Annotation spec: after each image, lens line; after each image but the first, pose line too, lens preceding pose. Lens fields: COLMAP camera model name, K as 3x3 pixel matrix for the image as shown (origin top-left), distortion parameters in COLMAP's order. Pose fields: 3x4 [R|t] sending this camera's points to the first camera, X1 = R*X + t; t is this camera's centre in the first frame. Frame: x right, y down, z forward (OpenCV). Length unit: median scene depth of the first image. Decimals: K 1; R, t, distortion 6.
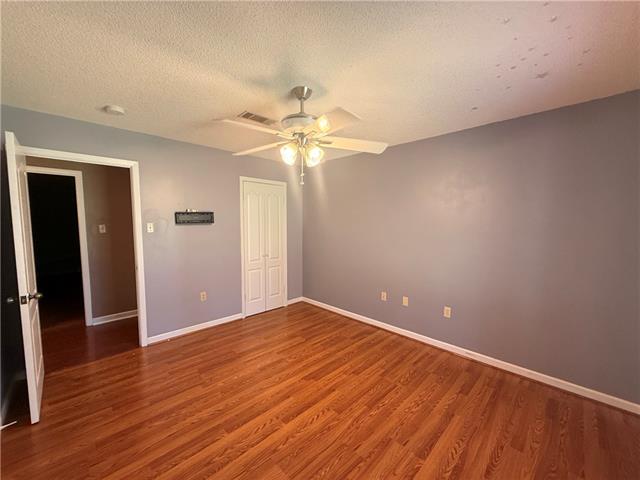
lens RADIAL K [[253.9, 0, 319.9], [0, 253.9, 242.7], [0, 0, 1]] dist [0.000465, 0.000077]
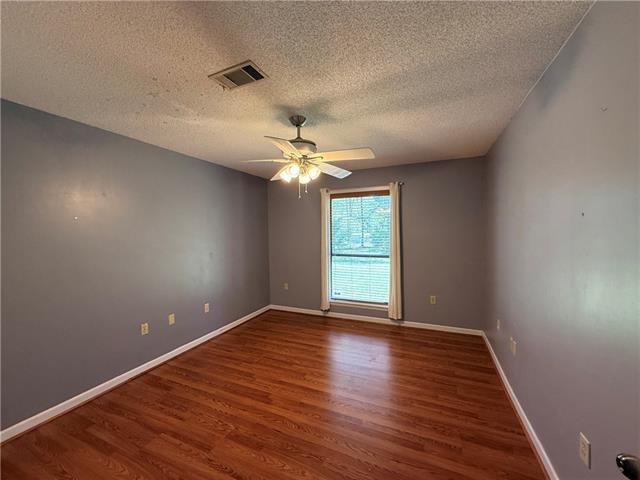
lens RADIAL K [[253.9, 0, 324.3], [0, 253.9, 237.8], [0, 0, 1]] dist [0.000465, 0.000077]
pose [[-0.384250, -0.024116, 0.922914, -0.852875], [0.084962, 0.994493, 0.061360, -0.083498], [-0.919311, 0.101991, -0.380085, 0.974952]]
